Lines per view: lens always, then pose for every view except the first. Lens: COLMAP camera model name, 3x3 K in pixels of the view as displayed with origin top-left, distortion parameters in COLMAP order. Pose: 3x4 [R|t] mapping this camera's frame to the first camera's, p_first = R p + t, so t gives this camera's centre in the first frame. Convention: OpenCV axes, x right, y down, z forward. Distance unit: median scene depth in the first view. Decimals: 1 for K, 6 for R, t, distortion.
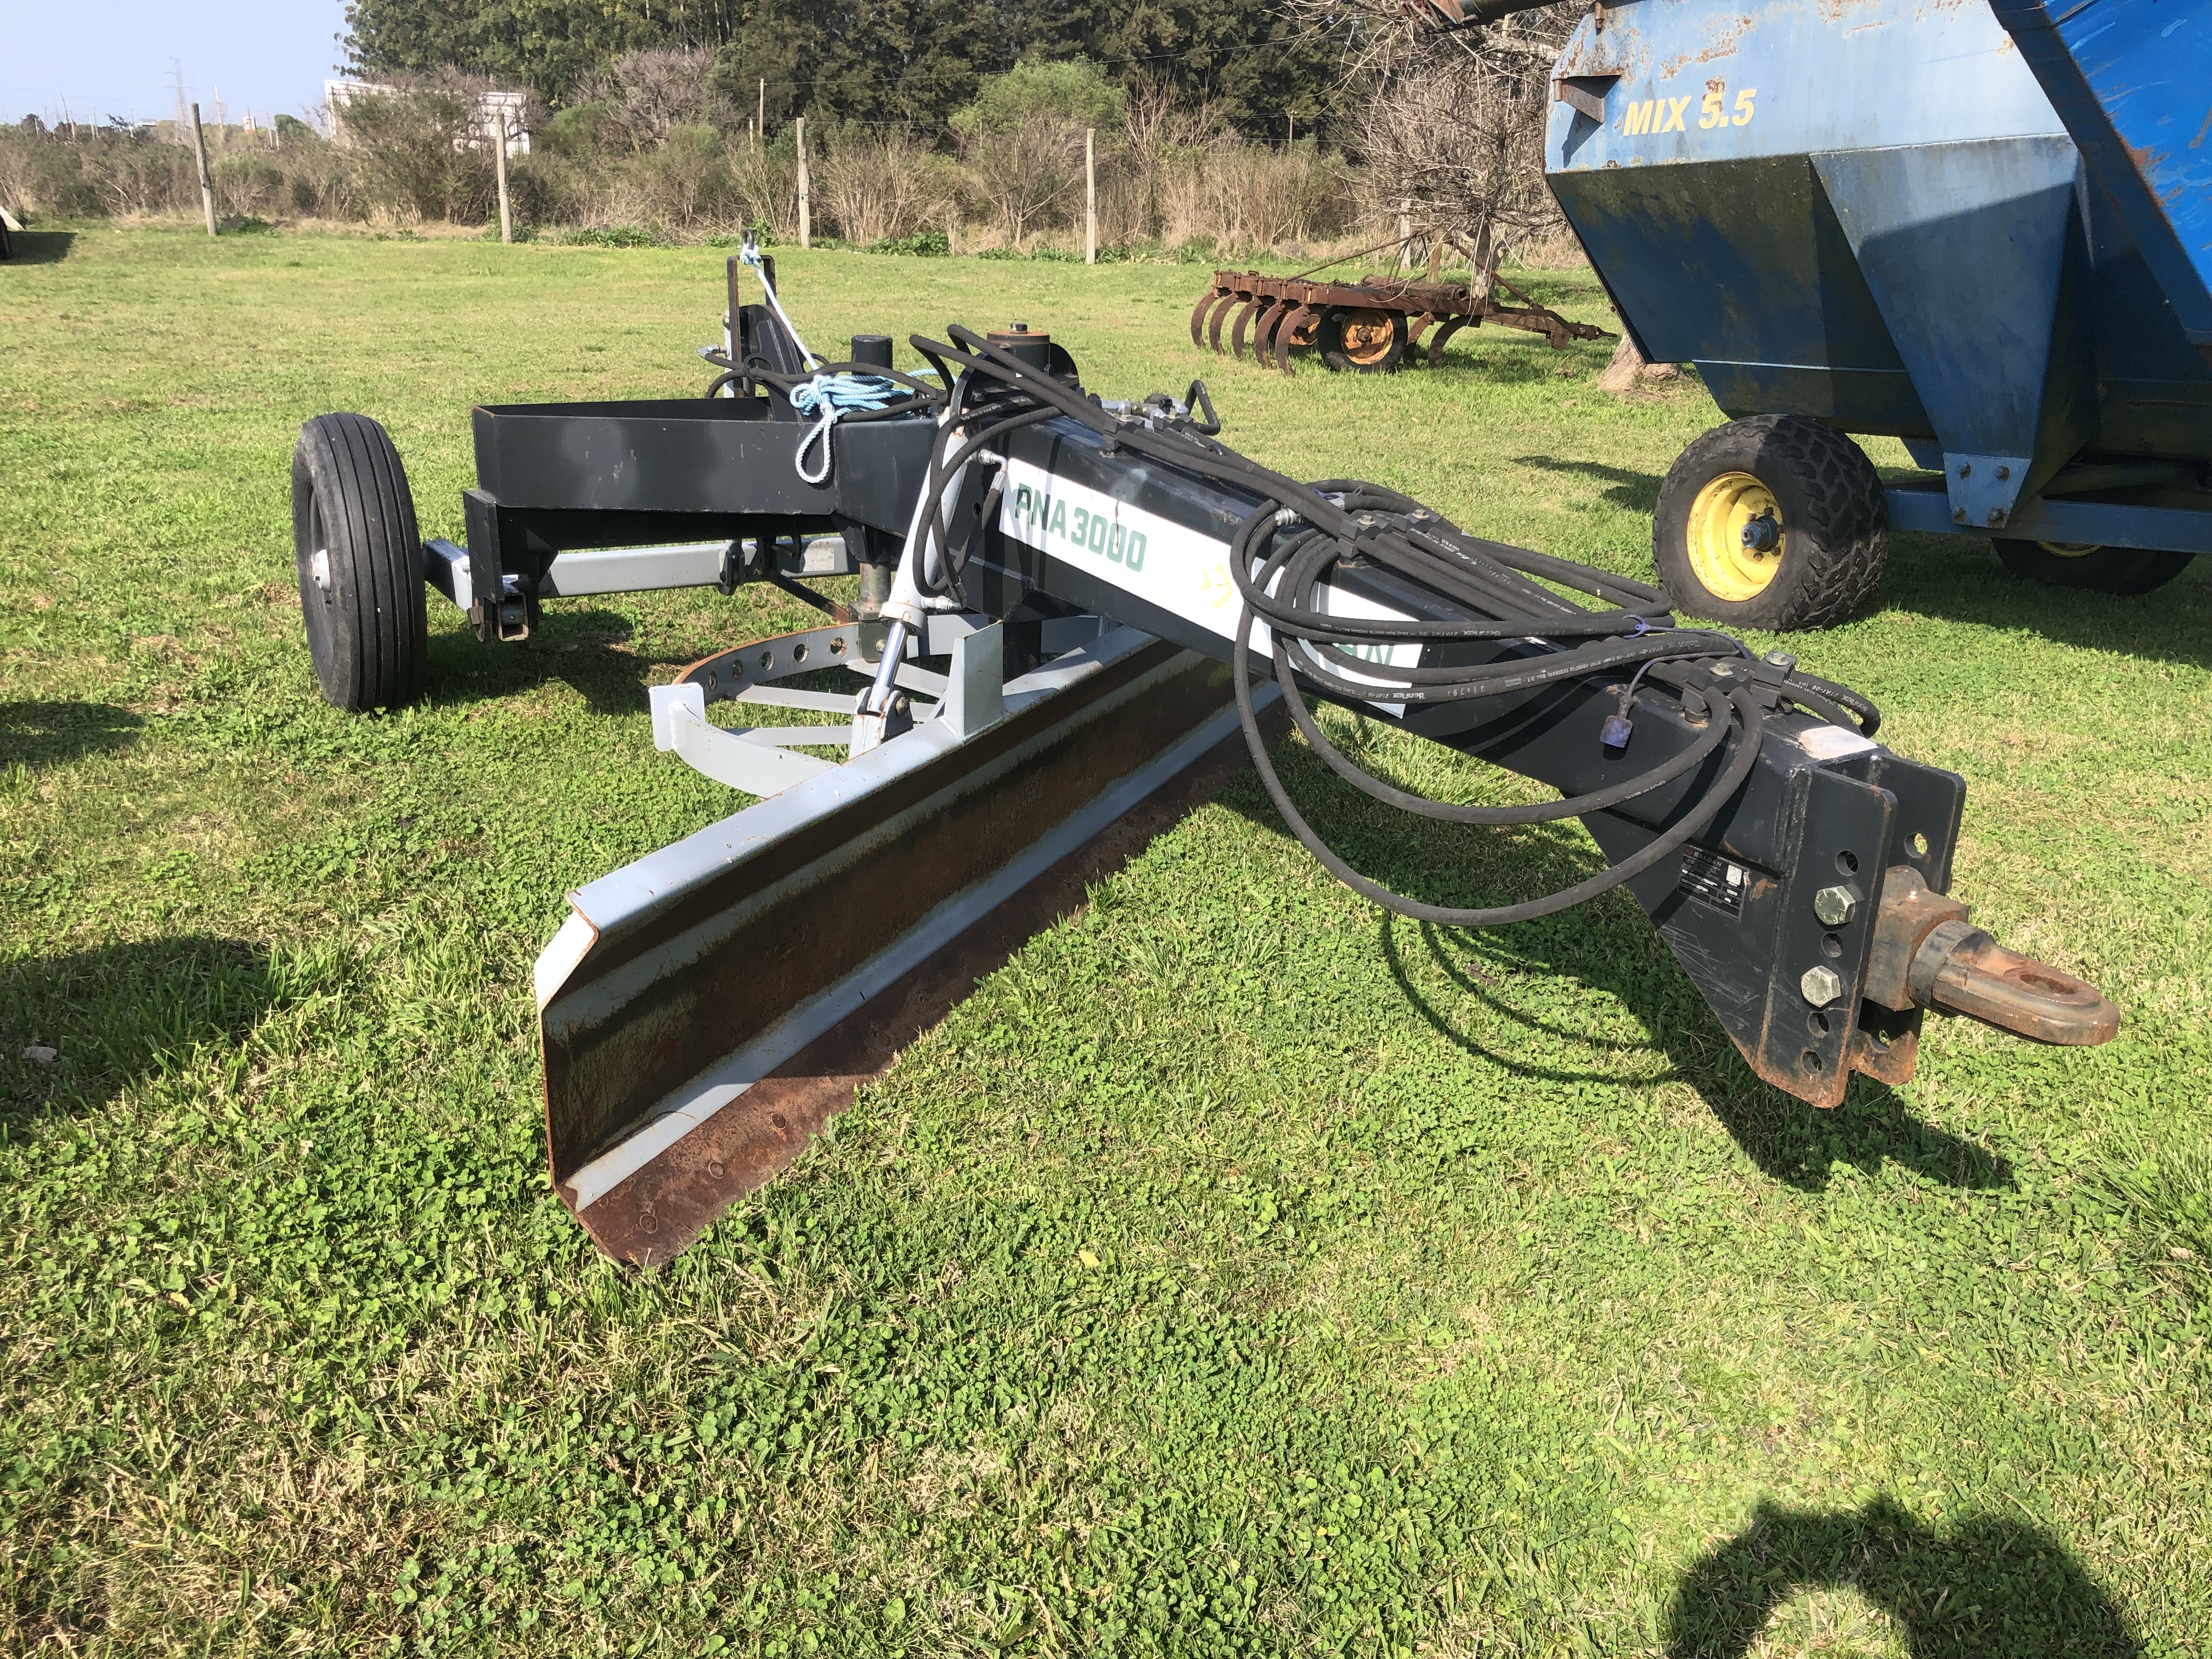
lens RADIAL K [[1853.8, 0, 1106.0], [0, 1853.8, 829.5], [0, 0, 1]] dist [-0.003150, -0.001201]
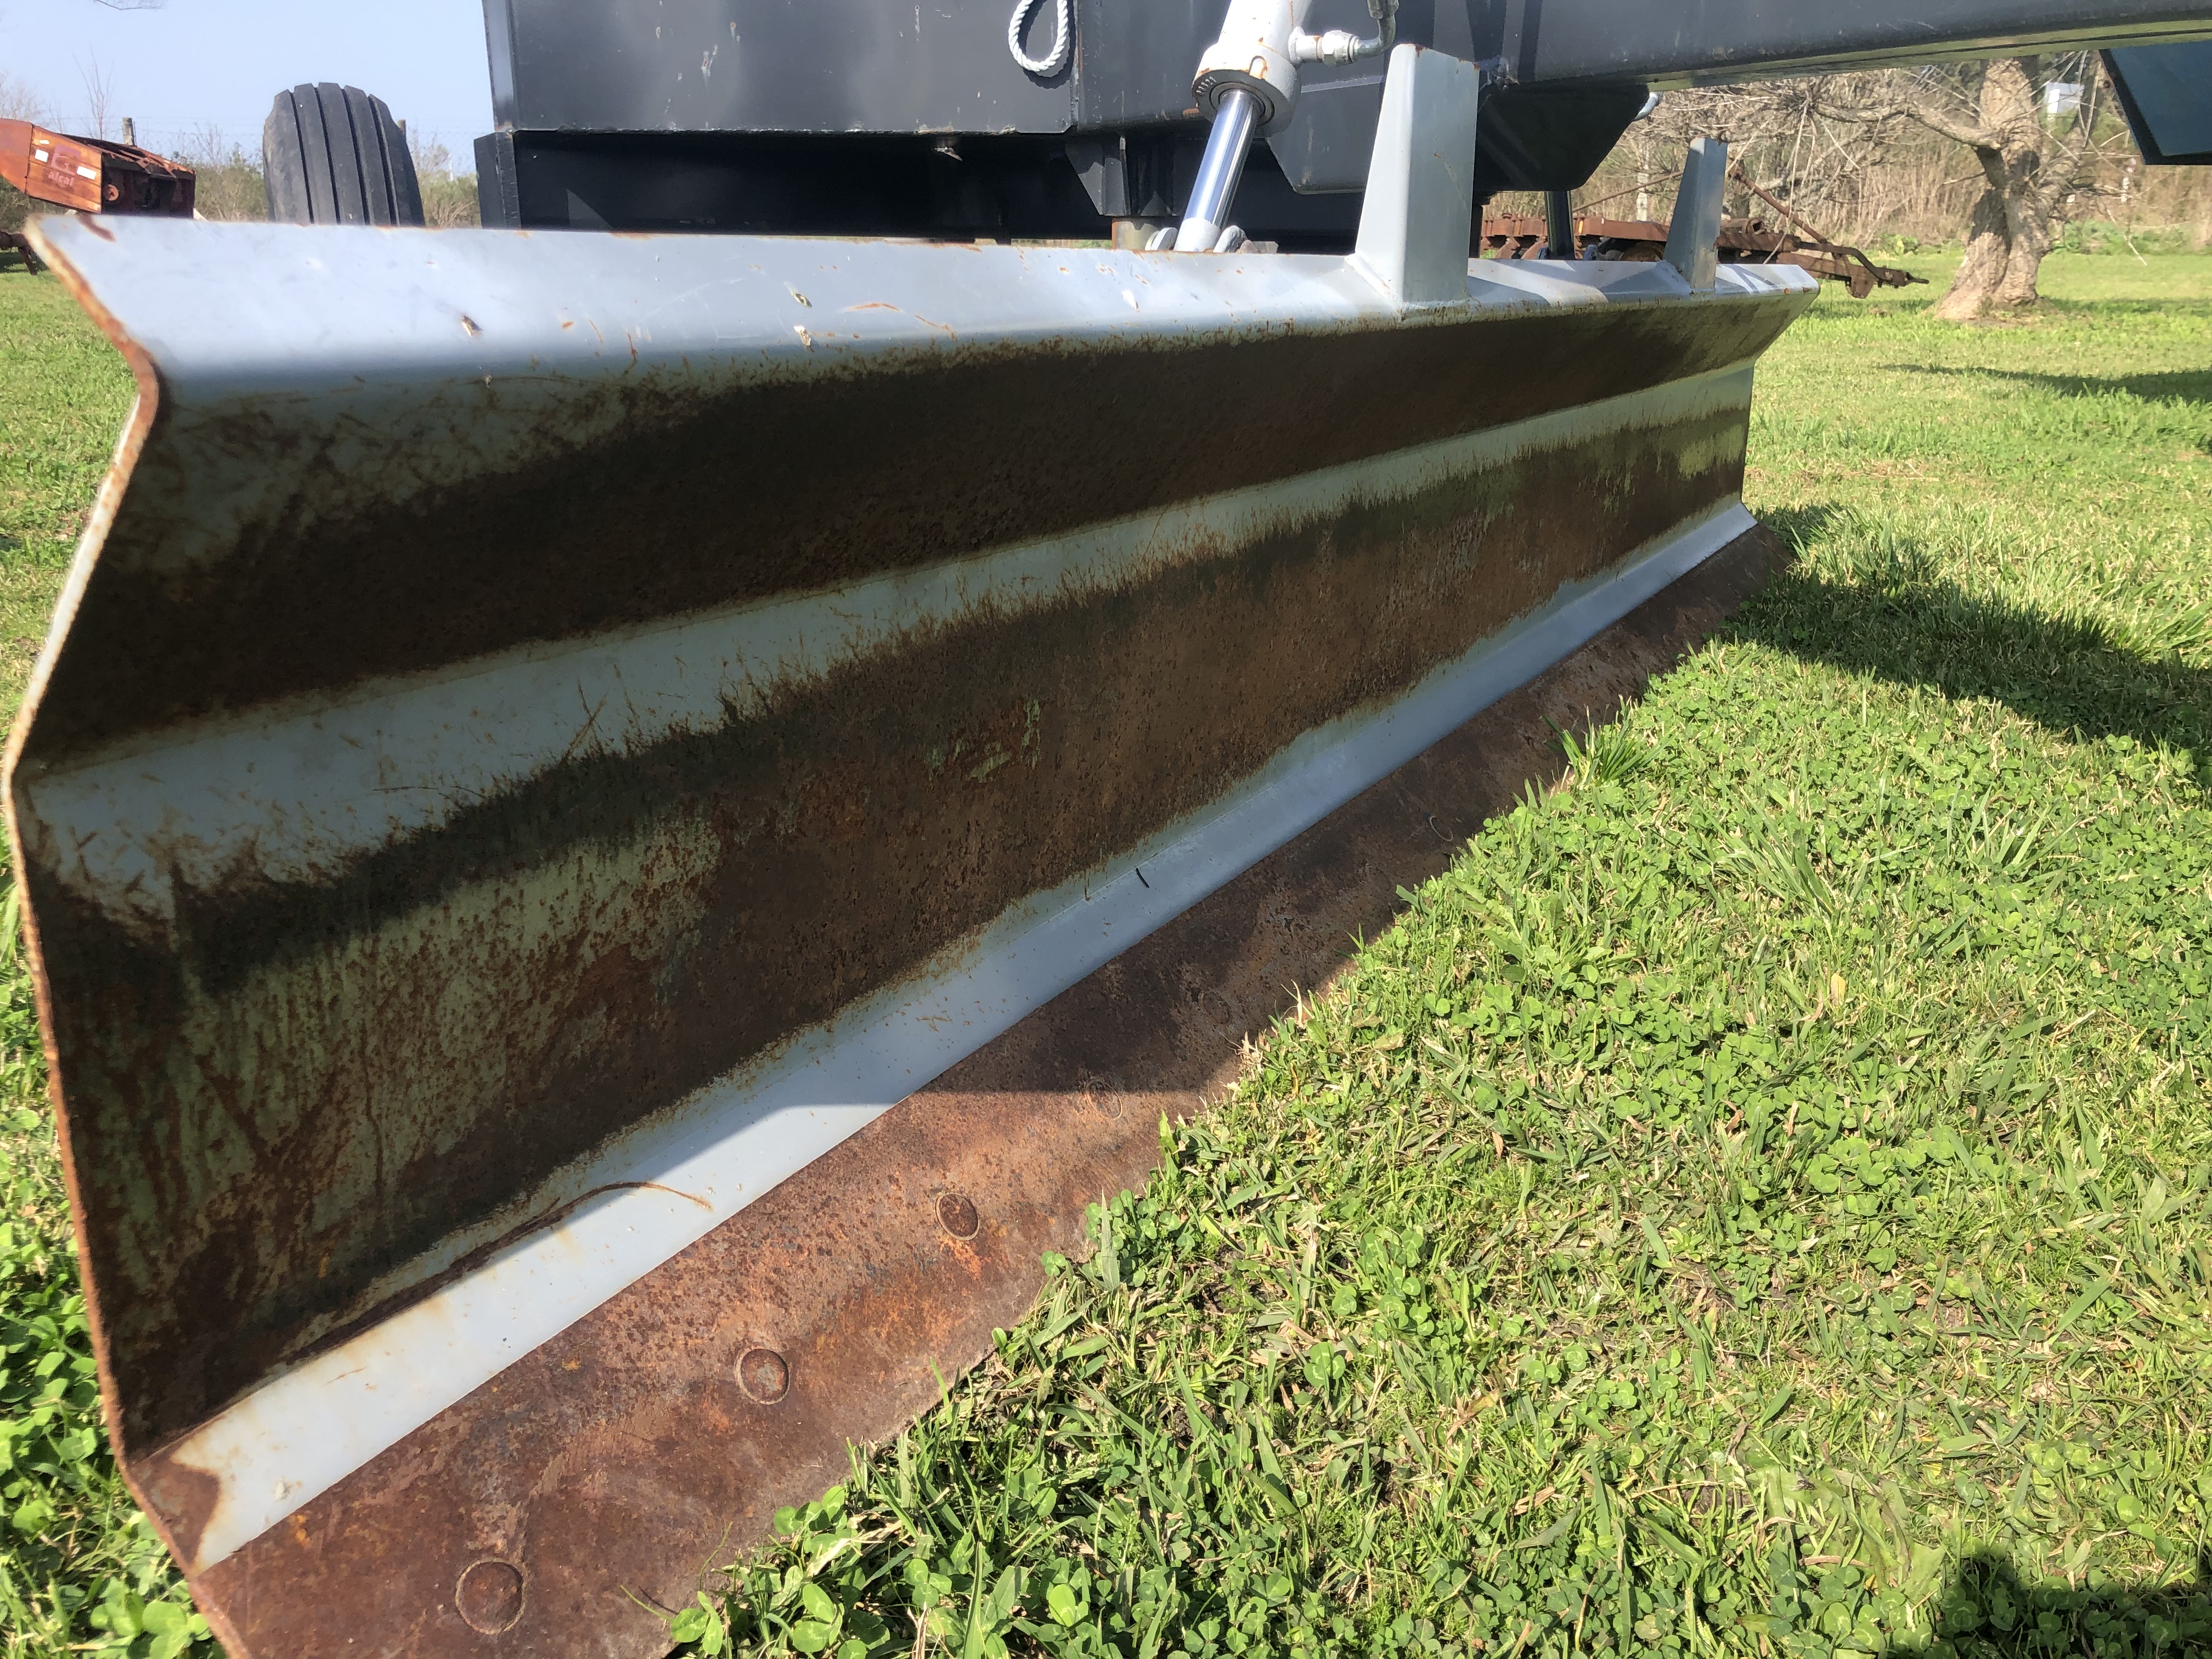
lens RADIAL K [[1807.9, 0, 1106.0], [0, 1807.9, 829.5], [0, 0, 1]] dist [0.027927, 0.001753]
pose [[0.995274, 0.013637, -0.096145, -0.115016], [-0.016137, 0.999550, -0.025275, 0.090992], [0.095757, 0.026707, 0.995046, 0.649058]]
